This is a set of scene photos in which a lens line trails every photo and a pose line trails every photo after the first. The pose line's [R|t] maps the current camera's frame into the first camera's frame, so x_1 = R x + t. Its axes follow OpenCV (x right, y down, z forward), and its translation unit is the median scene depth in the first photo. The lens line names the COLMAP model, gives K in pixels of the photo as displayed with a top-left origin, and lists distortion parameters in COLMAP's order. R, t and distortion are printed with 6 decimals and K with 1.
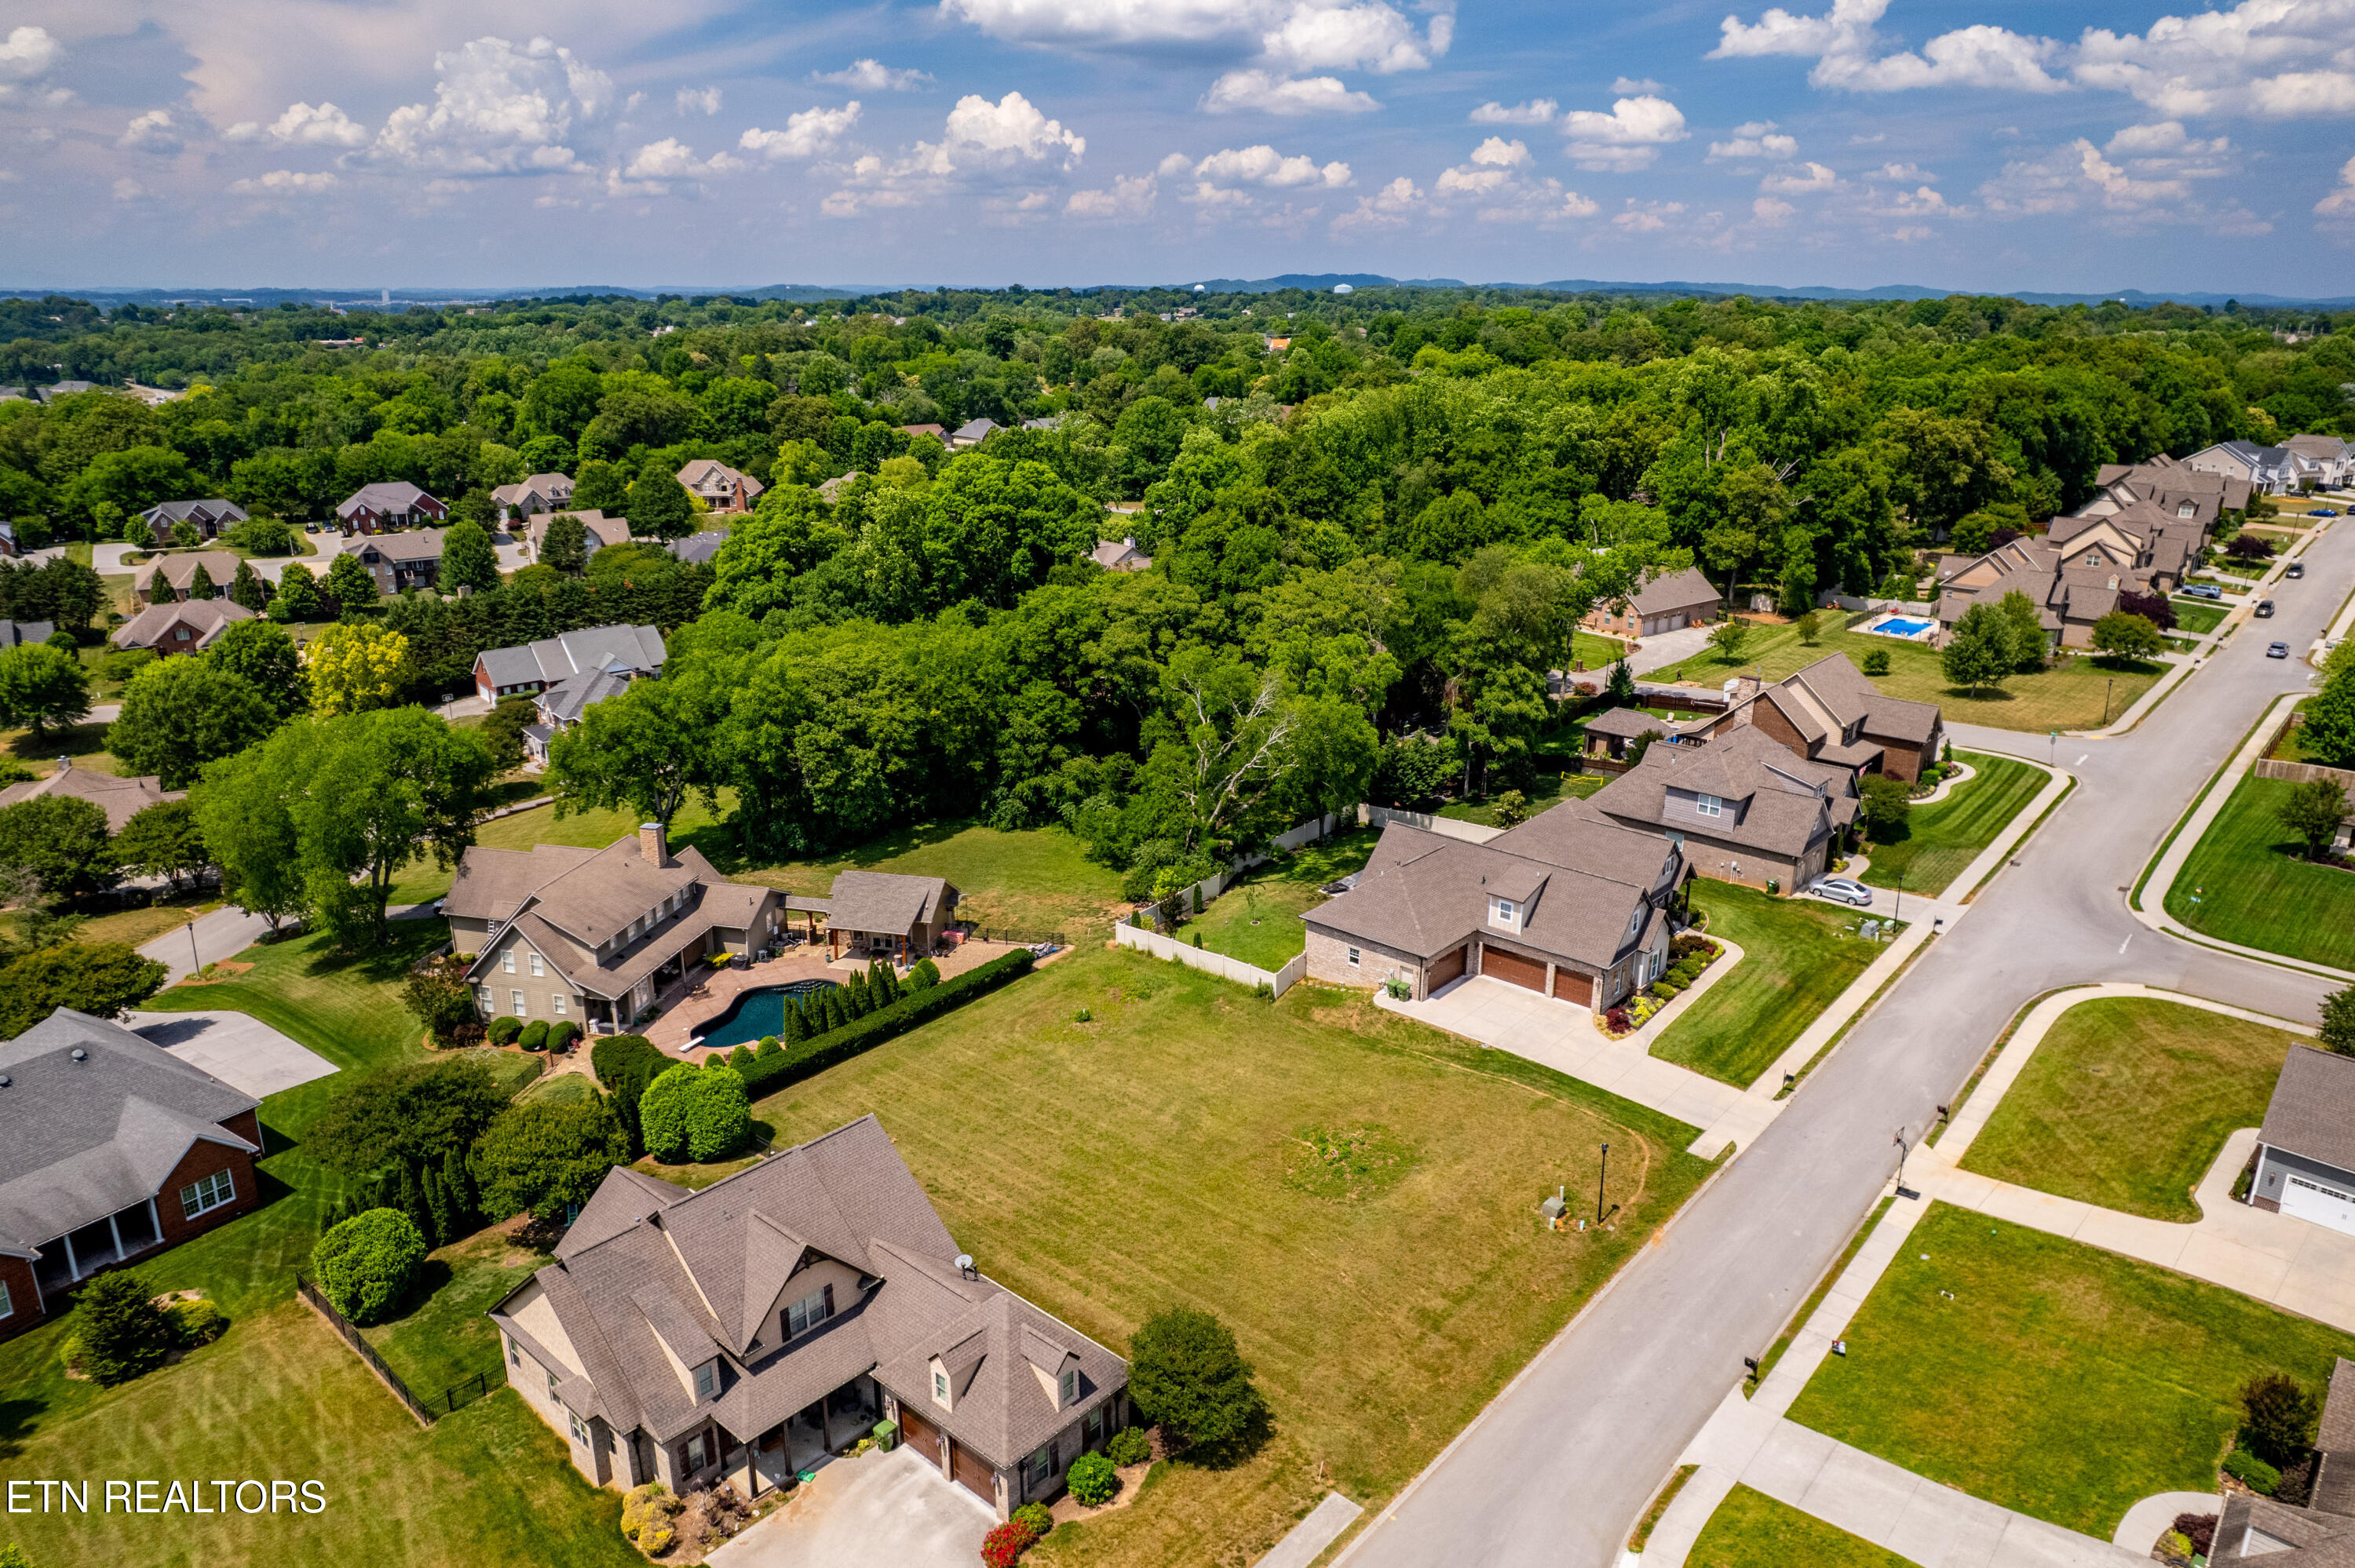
lens RADIAL K [[1560.5, 0, 1178.8], [0, 1560.5, 784.8], [0, 0, 1]] dist [-0.070881, 0.062627]
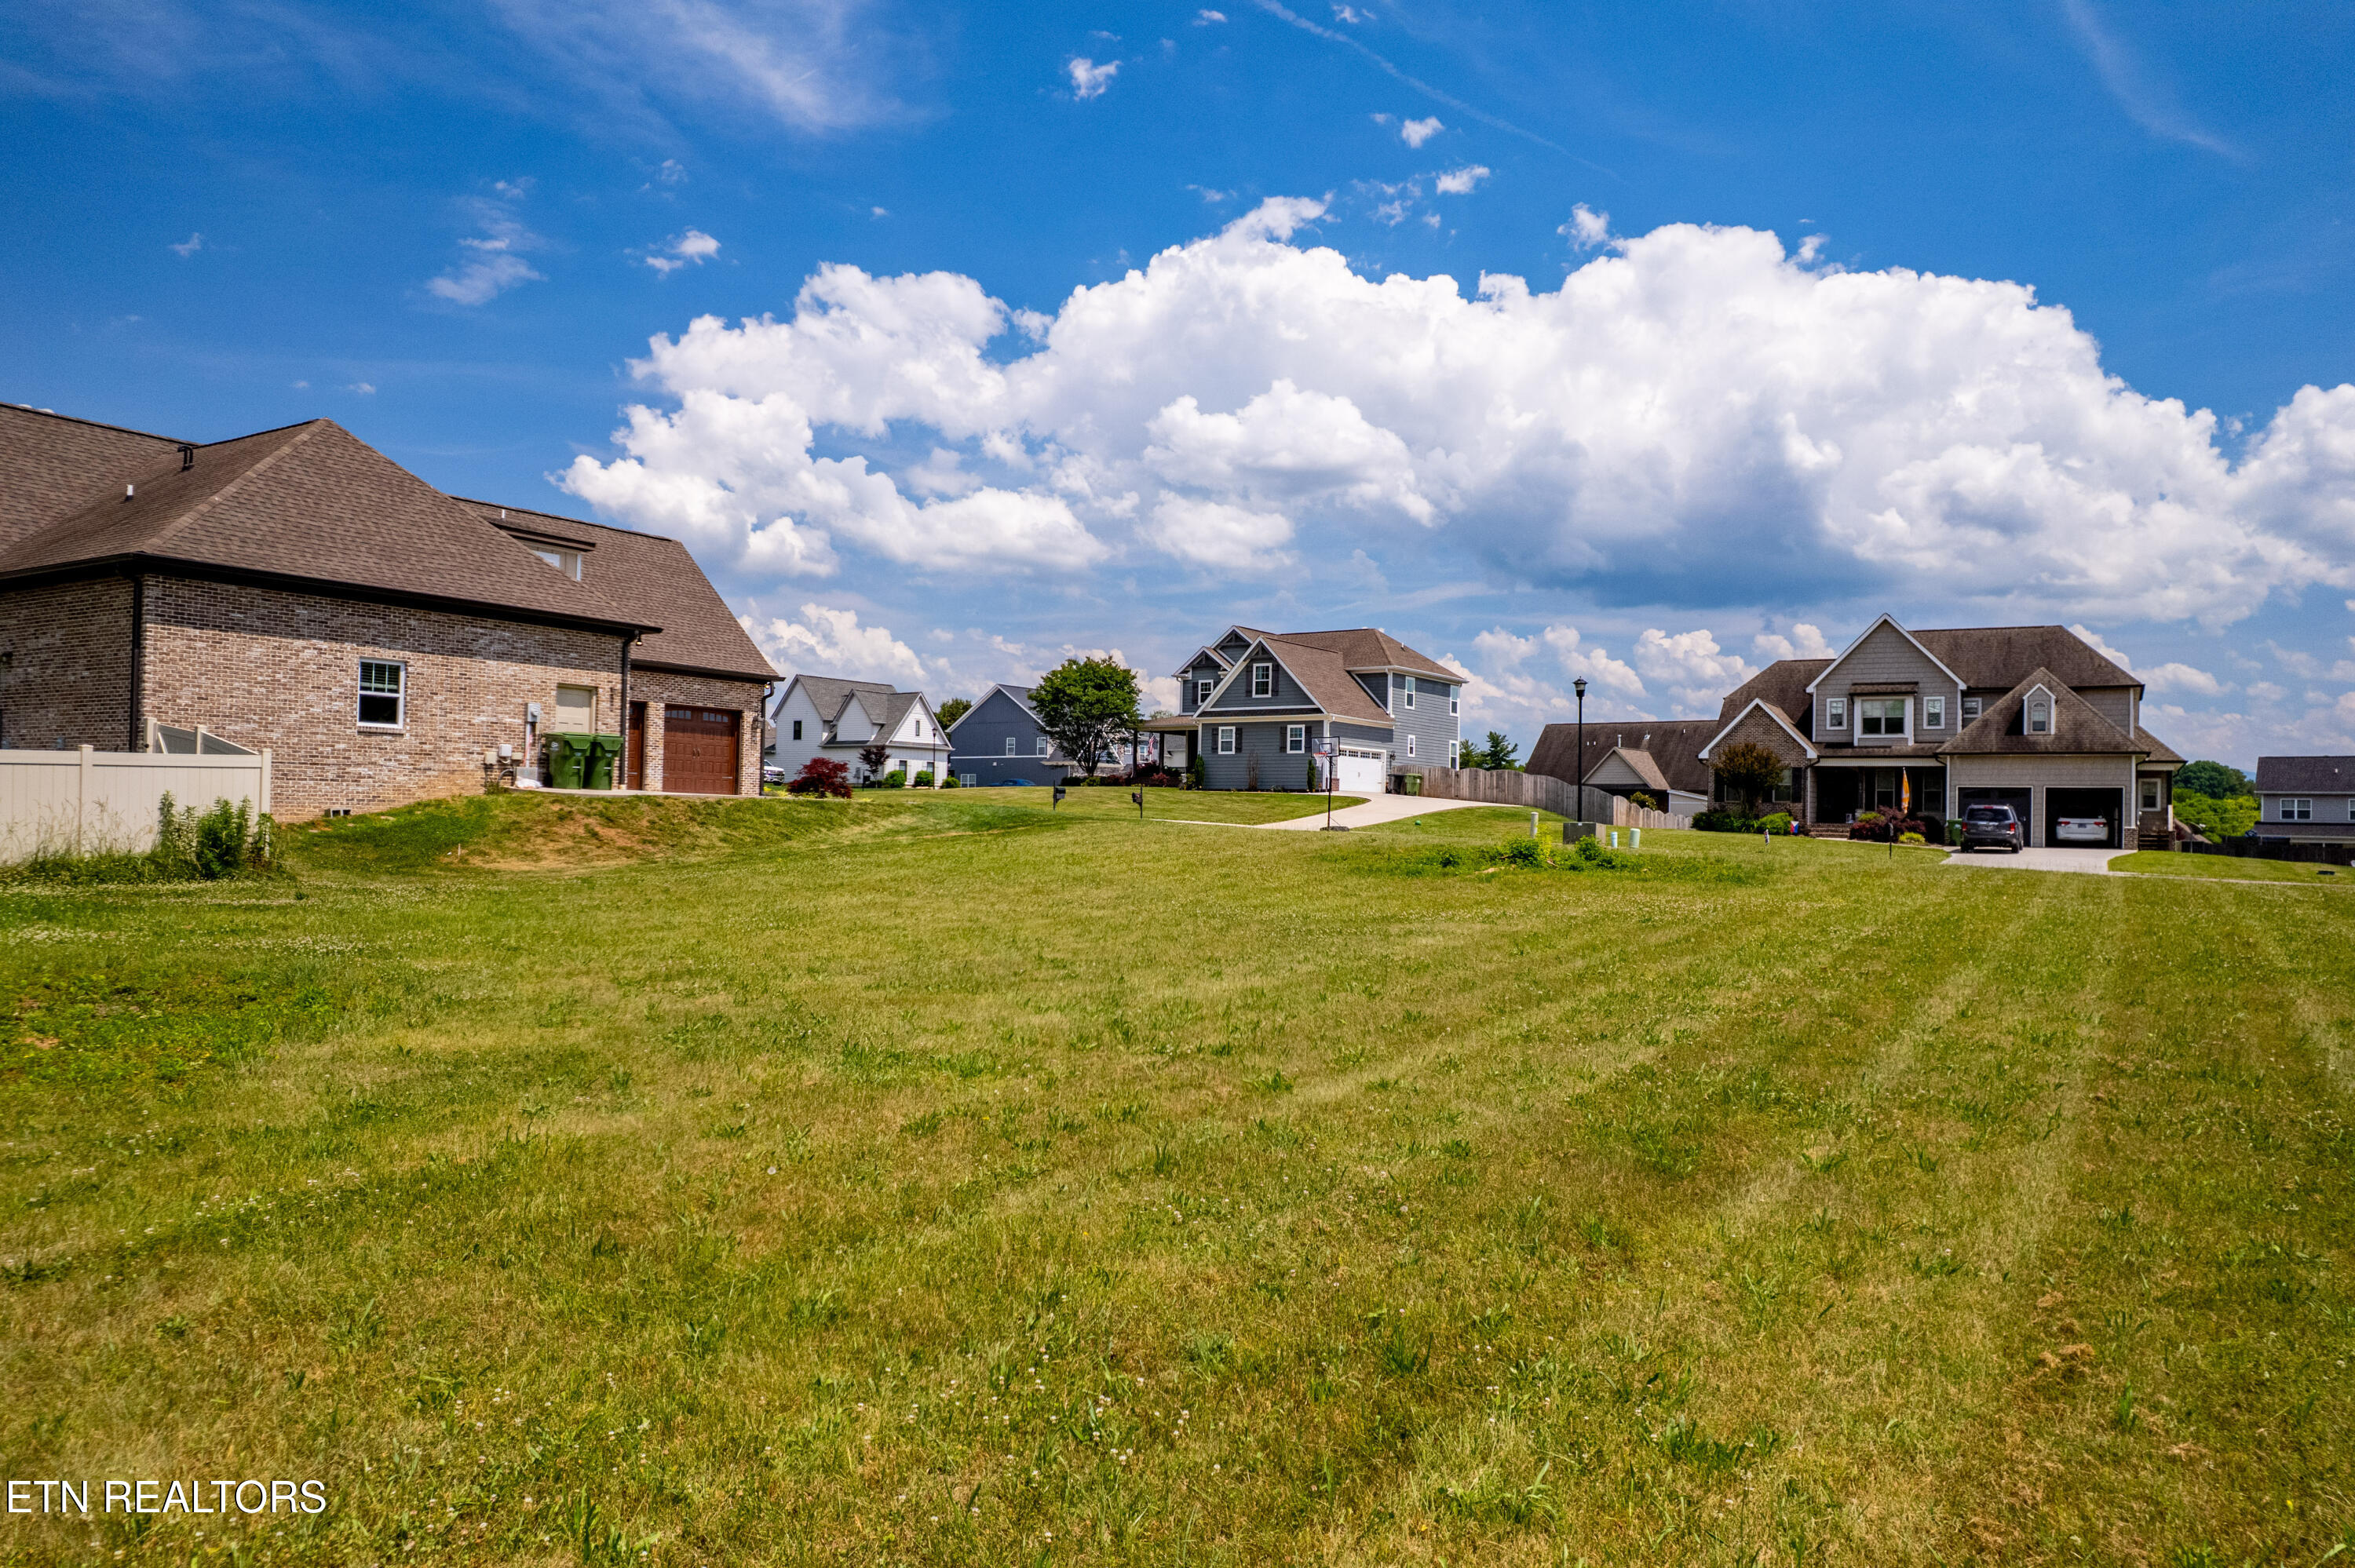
lens RADIAL K [[1560.5, 0, 1178.3], [0, 1560.5, 781.1], [0, 0, 1]] dist [-0.070881, 0.062627]
pose [[-0.172165, 0.017271, 0.984917, -0.130442], [0.282826, 0.958616, 0.032629, 0.117181], [-0.943594, 0.284177, -0.169925, 0.694685]]
